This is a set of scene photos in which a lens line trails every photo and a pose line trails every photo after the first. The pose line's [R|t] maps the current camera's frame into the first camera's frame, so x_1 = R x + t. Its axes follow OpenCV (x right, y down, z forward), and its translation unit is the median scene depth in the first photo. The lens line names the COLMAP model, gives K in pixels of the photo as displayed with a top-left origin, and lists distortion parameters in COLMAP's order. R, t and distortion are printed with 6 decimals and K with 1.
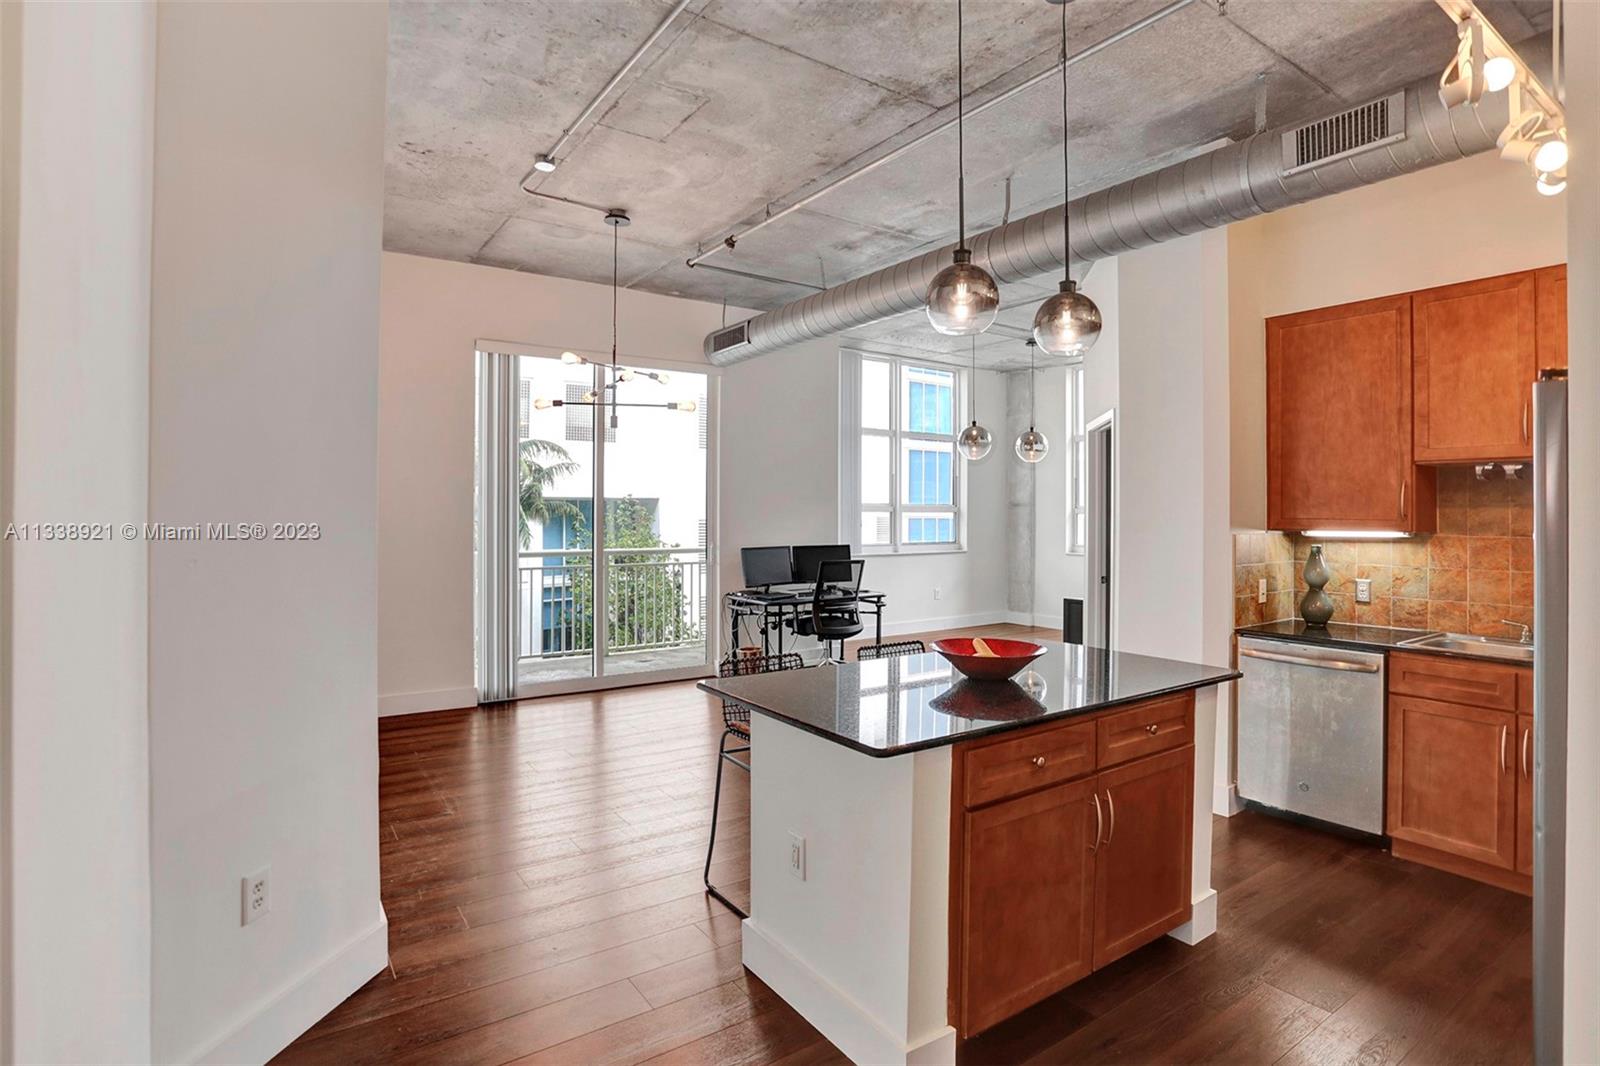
lens RADIAL K [[825.2, 0, 793.4], [0, 825.2, 517.6], [0, 0, 1]] dist [-0.057289, 0.026791]
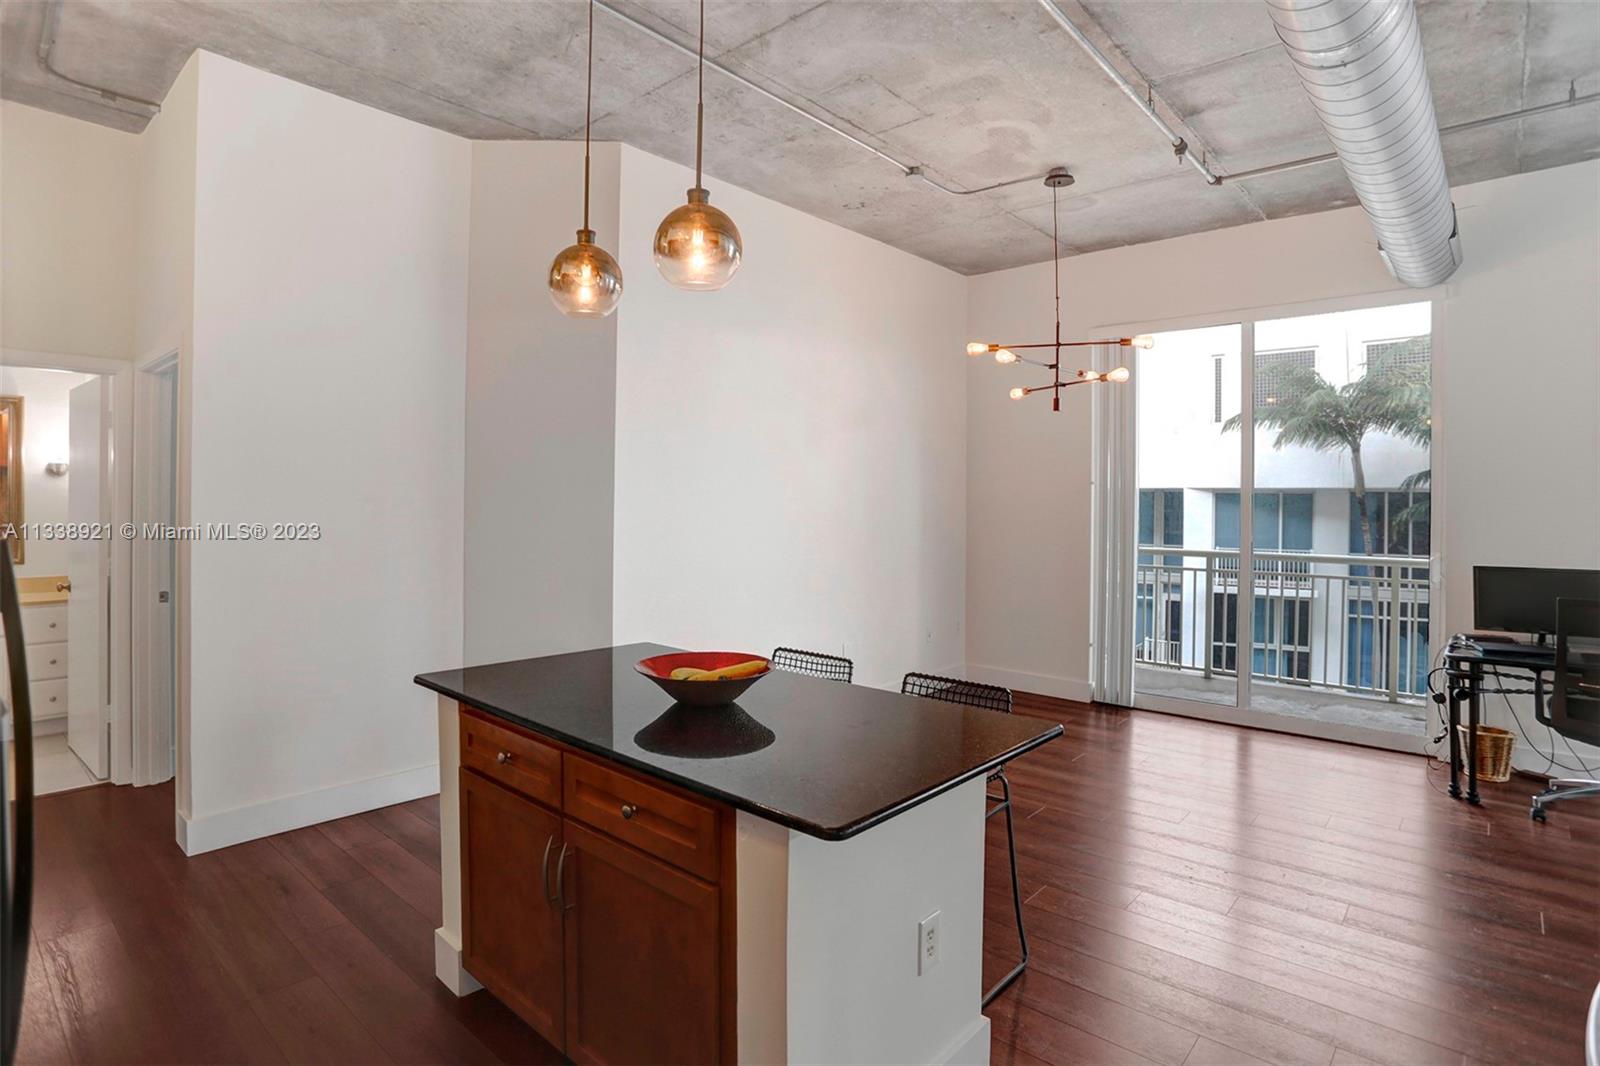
lens RADIAL K [[825.2, 0, 783.0], [0, 825.2, 501.3], [0, 0, 1]] dist [-0.057289, 0.026791]
pose [[0.243095, 0.002122, -0.970000, 0.728559], [-0.010586, 0.999944, -0.000466, -0.009496], [0.969945, 0.010382, 0.243104, 0.616562]]
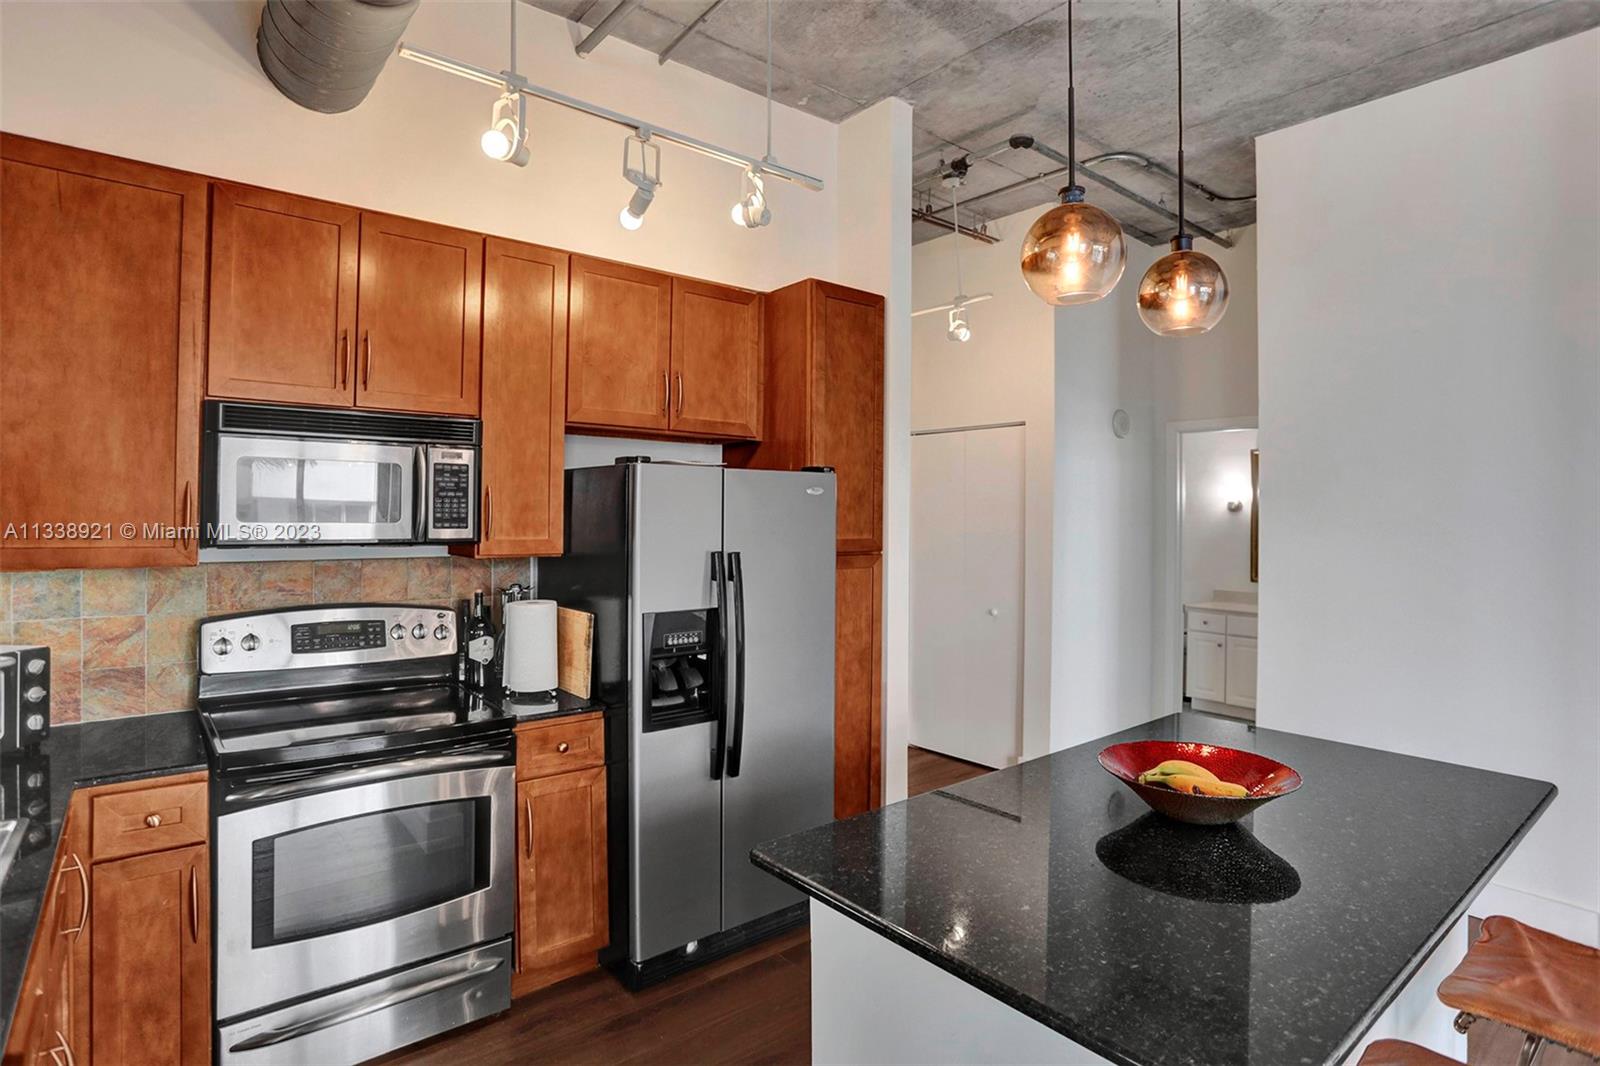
lens RADIAL K [[825.2, 0, 780.7], [0, 825.2, 512.1], [0, 0, 1]] dist [-0.057289, 0.026791]
pose [[-0.996934, -0.013724, -0.077036, 0.411171], [-0.013883, 0.999902, 0.001526, -0.024109], [0.077008, 0.002591, -0.997027, 1.116748]]
